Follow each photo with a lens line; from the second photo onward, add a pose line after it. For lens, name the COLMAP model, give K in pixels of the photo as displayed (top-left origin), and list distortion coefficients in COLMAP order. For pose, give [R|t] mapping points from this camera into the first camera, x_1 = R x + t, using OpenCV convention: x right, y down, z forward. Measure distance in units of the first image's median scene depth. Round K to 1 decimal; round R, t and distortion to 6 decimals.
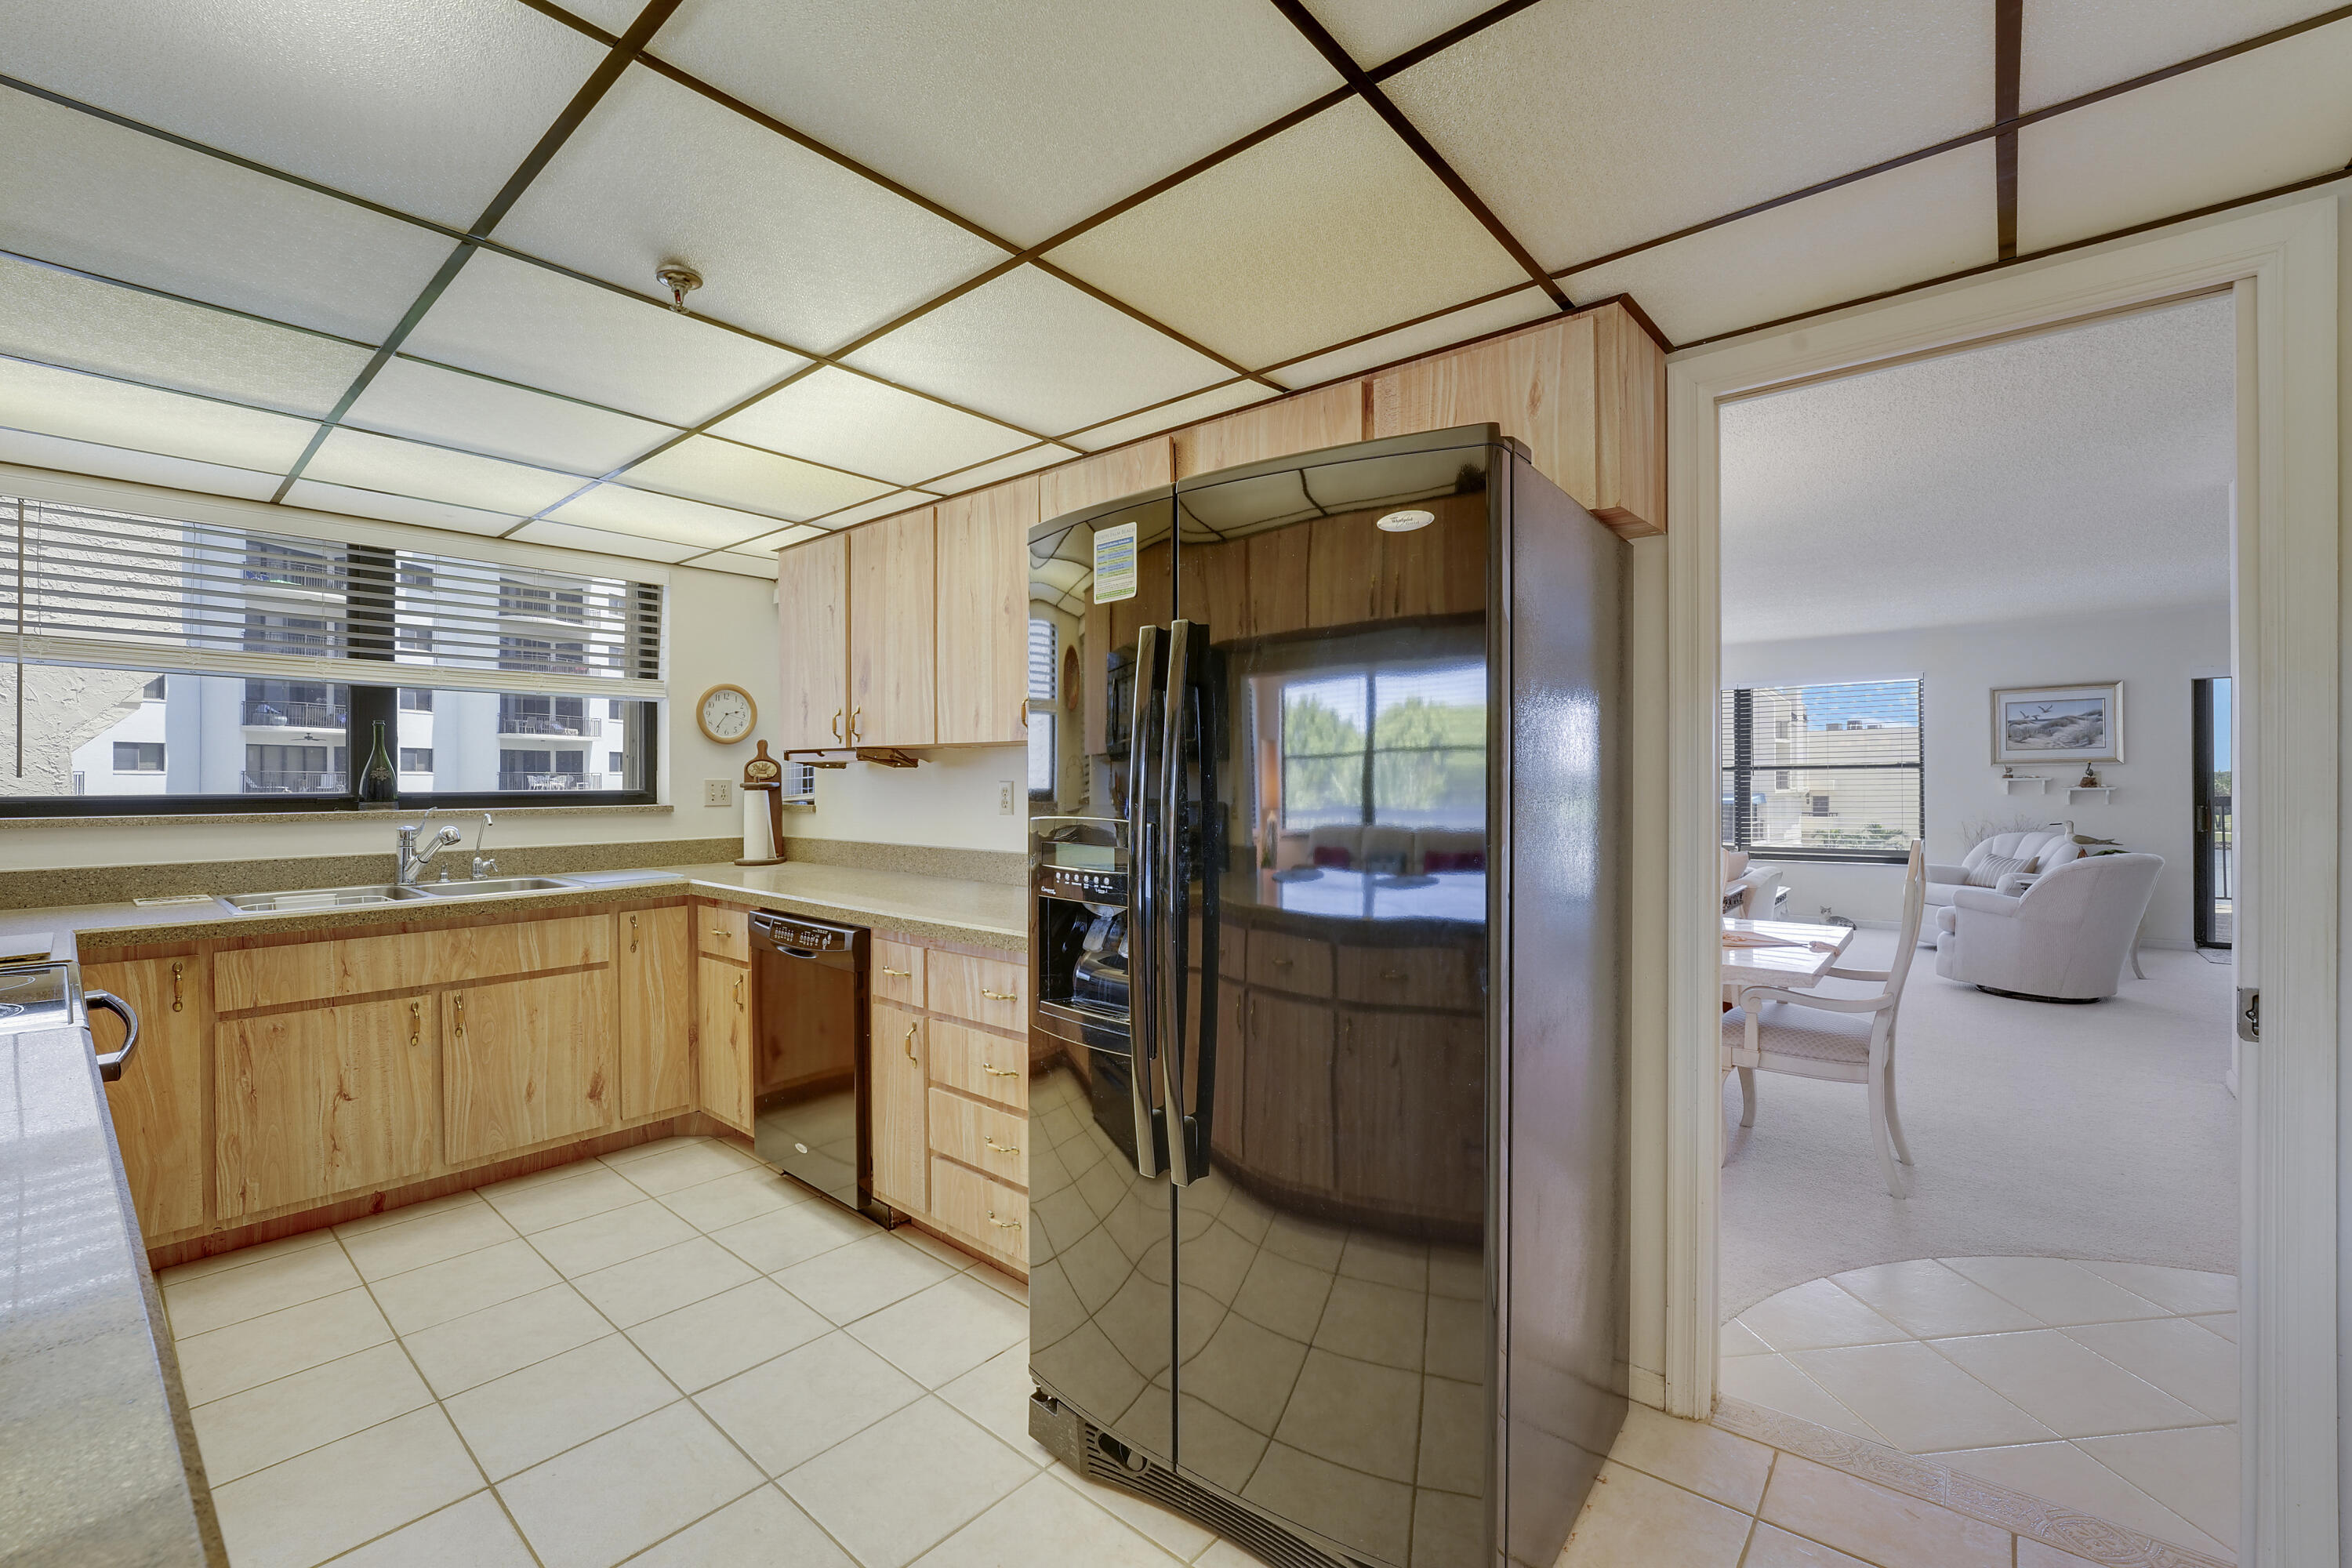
lens RADIAL K [[973.9, 0, 1176.0], [0, 973.9, 784.0], [0, 0, 1]] dist [-0.027698, 0.000180]
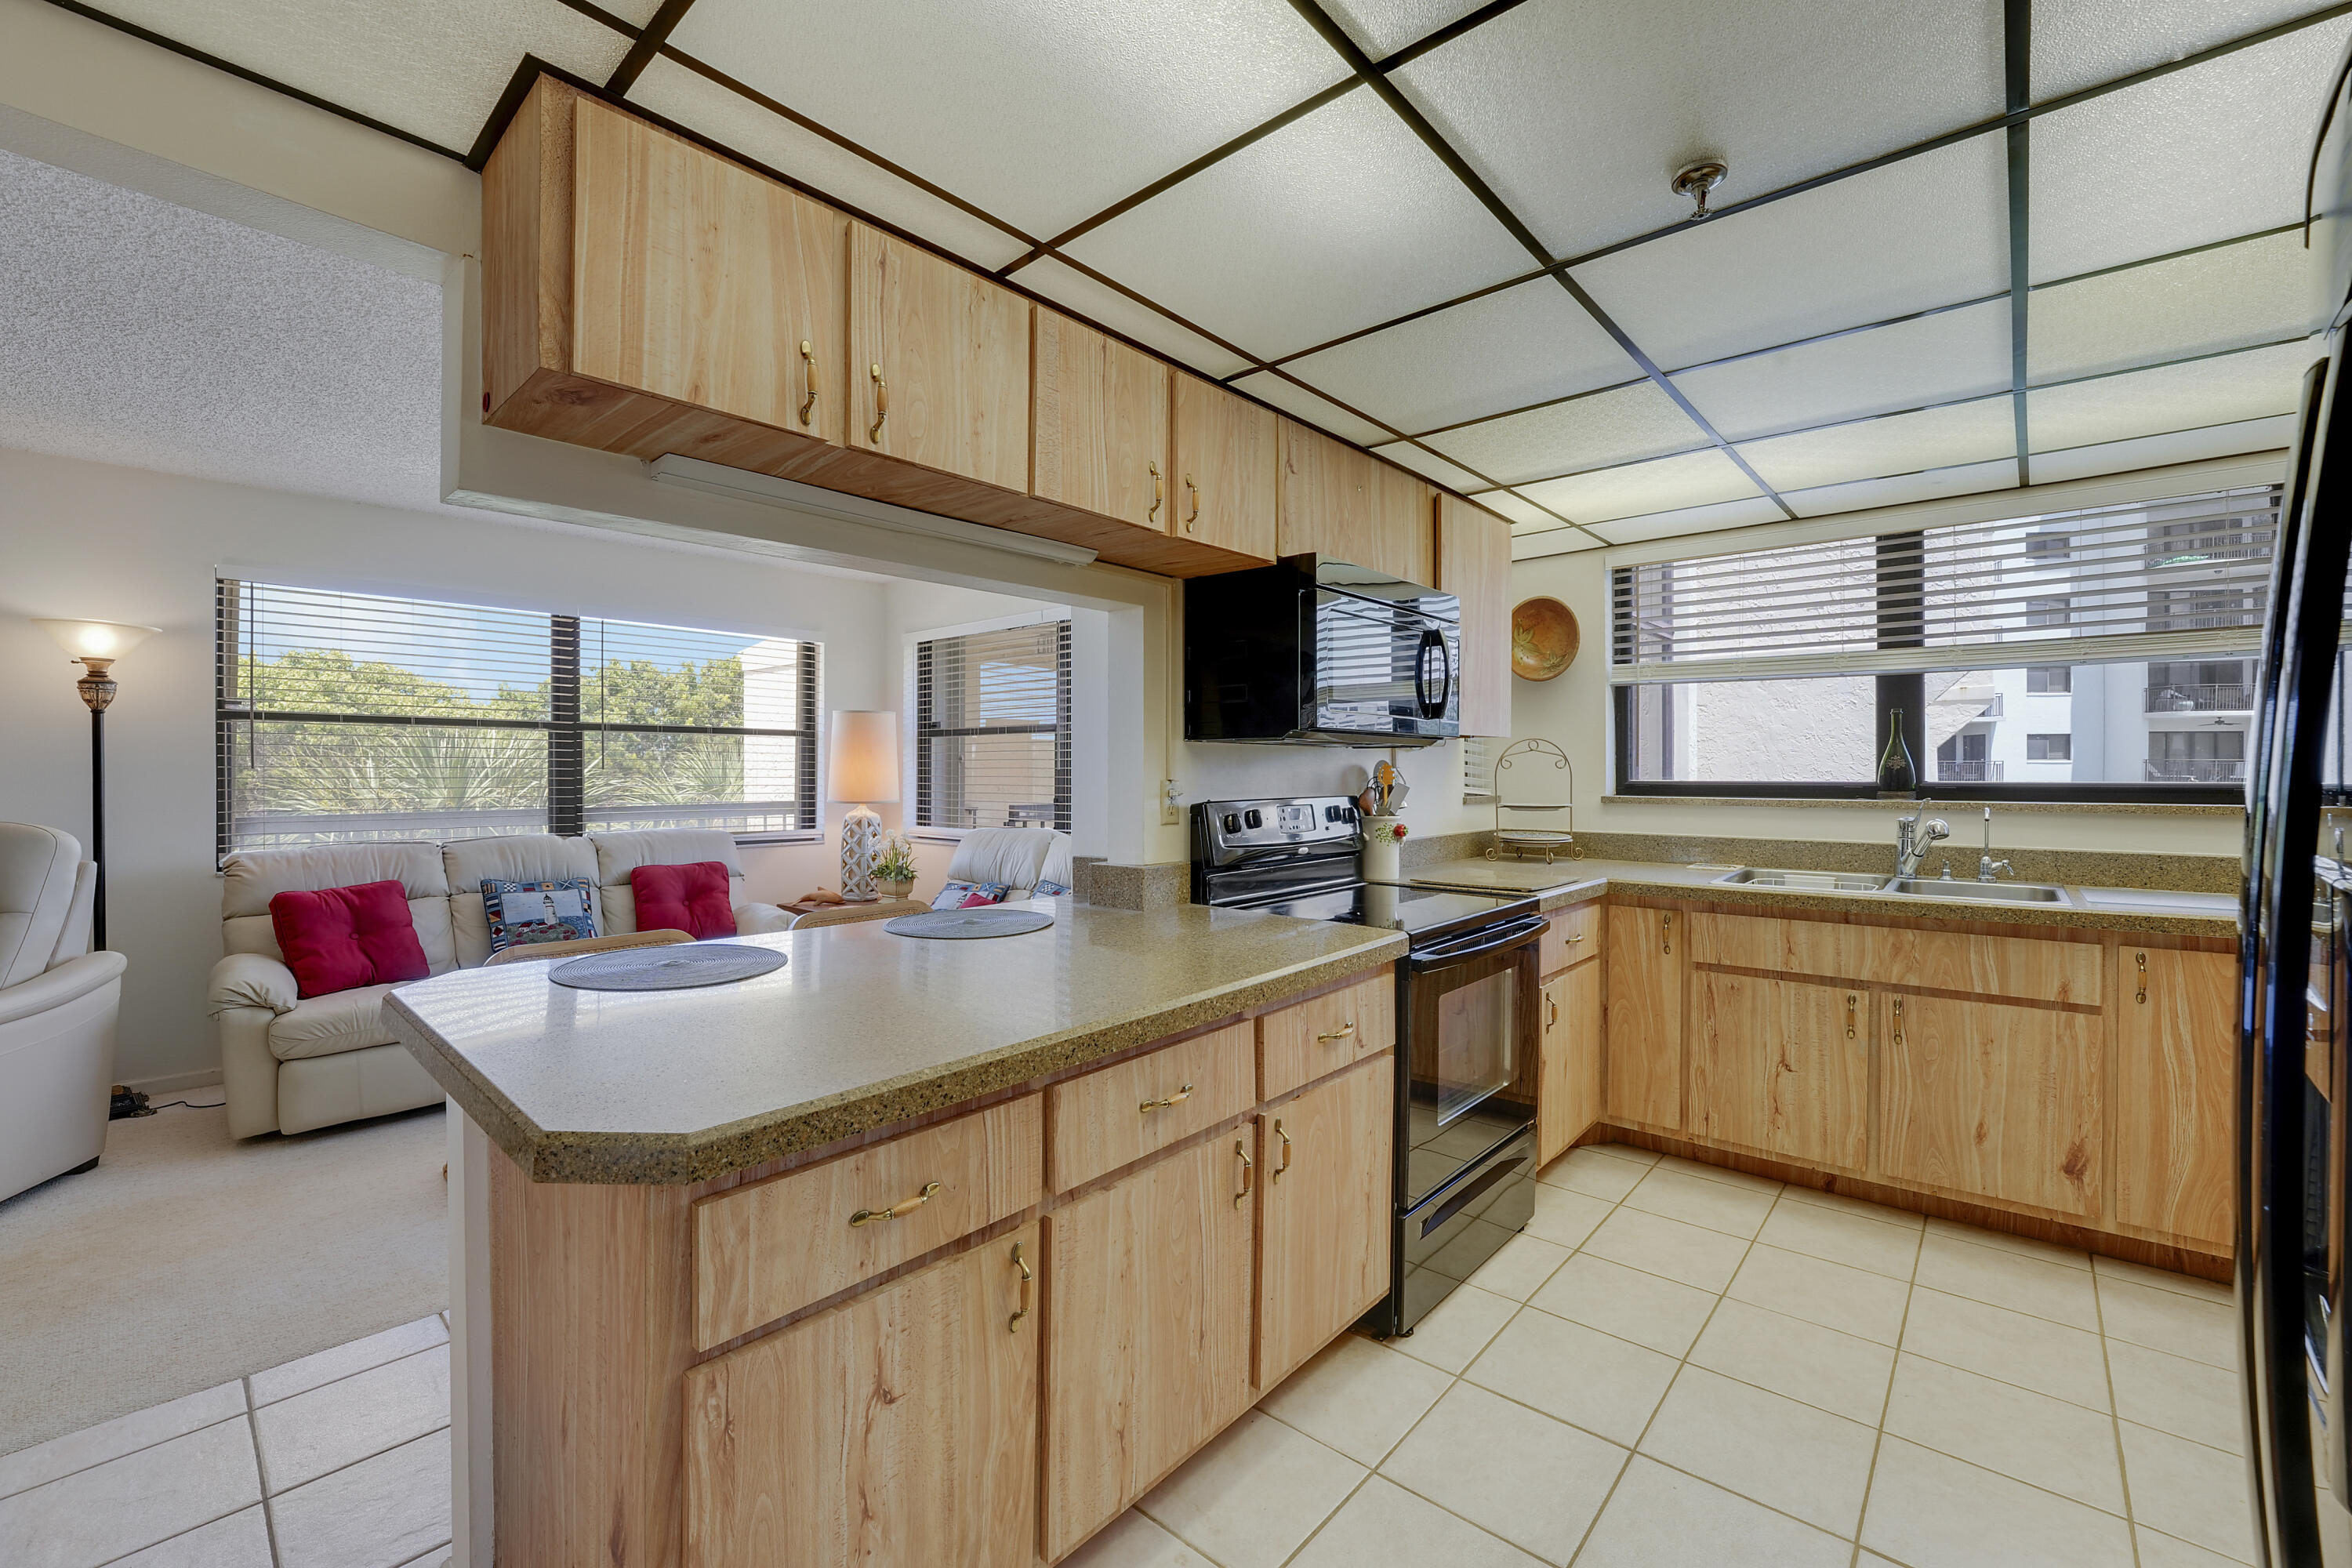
lens RADIAL K [[973.9, 0, 1176.0], [0, 973.9, 784.0], [0, 0, 1]] dist [-0.027698, 0.000180]
pose [[-0.026807, 0.016094, -0.999511, 0.182531], [-0.004003, 0.999861, 0.016207, -0.001891], [0.999633, 0.004436, -0.026738, 0.291981]]
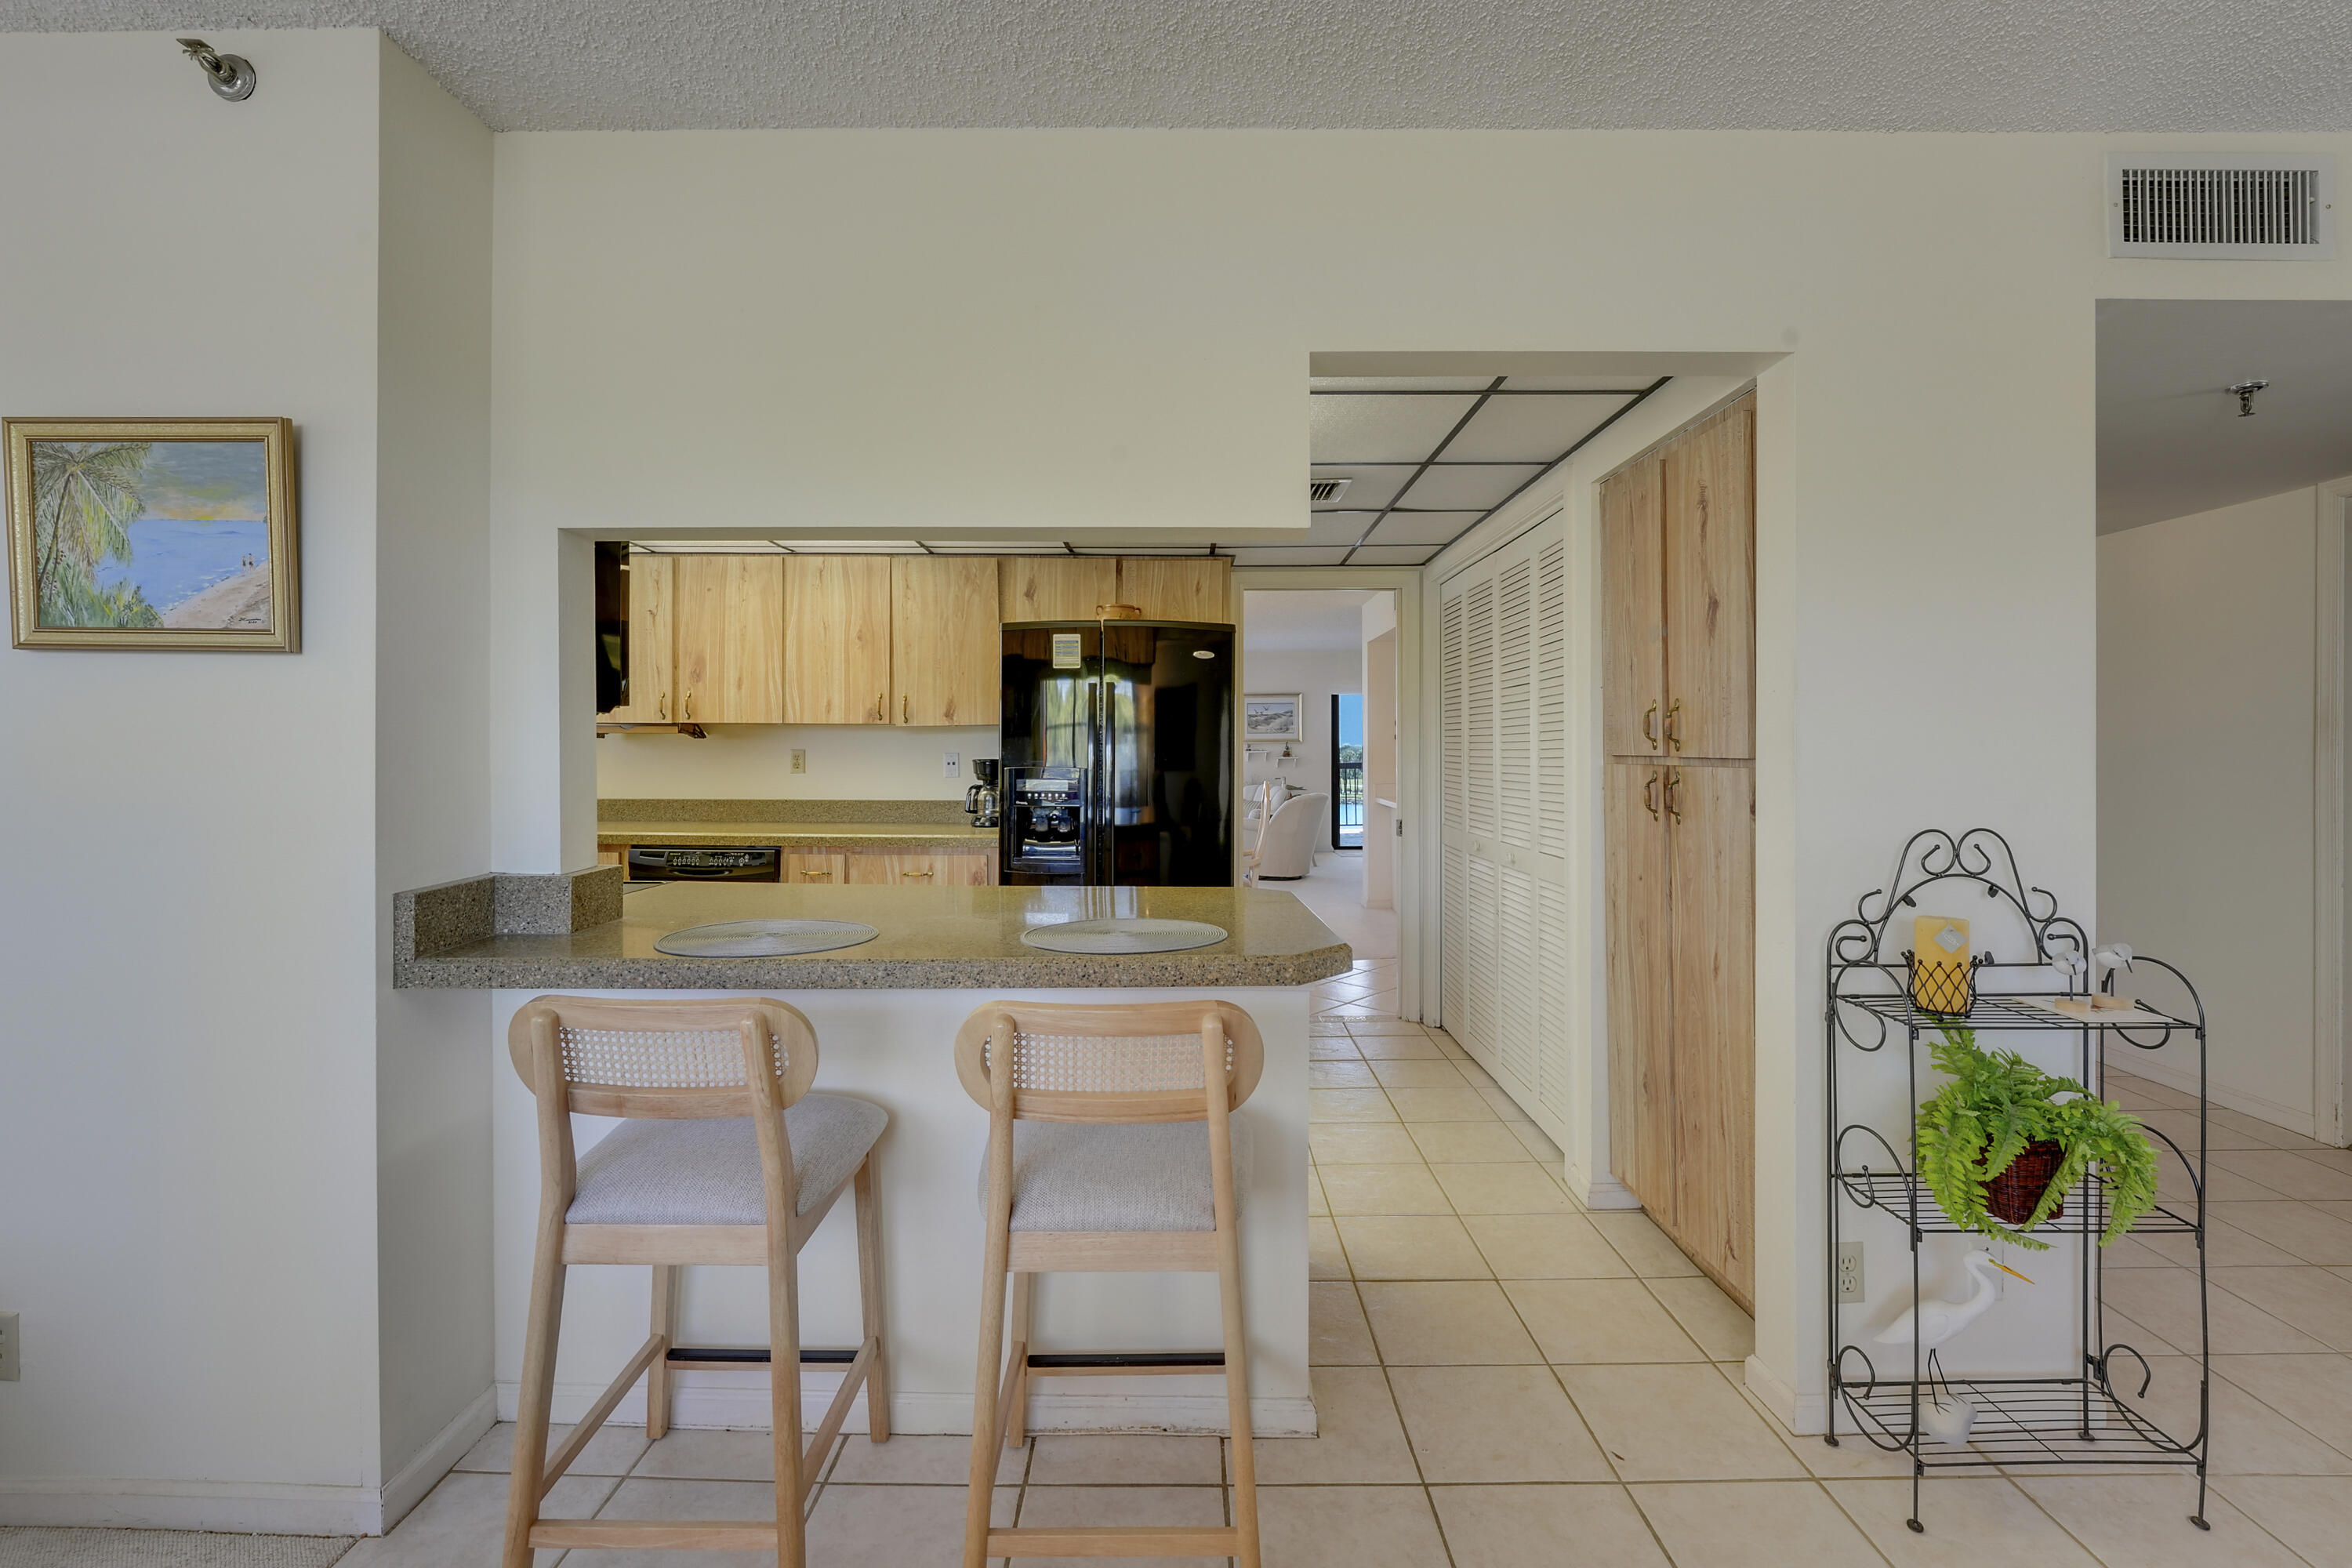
lens RADIAL K [[1018.0, 0, 1163.6], [0, 1018.0, 746.1], [0, 0, 1]] dist [-0.001341, 0.000012]
pose [[0.767959, 0.007351, 0.640457, -0.736101], [-0.001177, 0.999949, -0.010066, 0.006570], [-0.640498, 0.006976, 0.767928, -0.483159]]
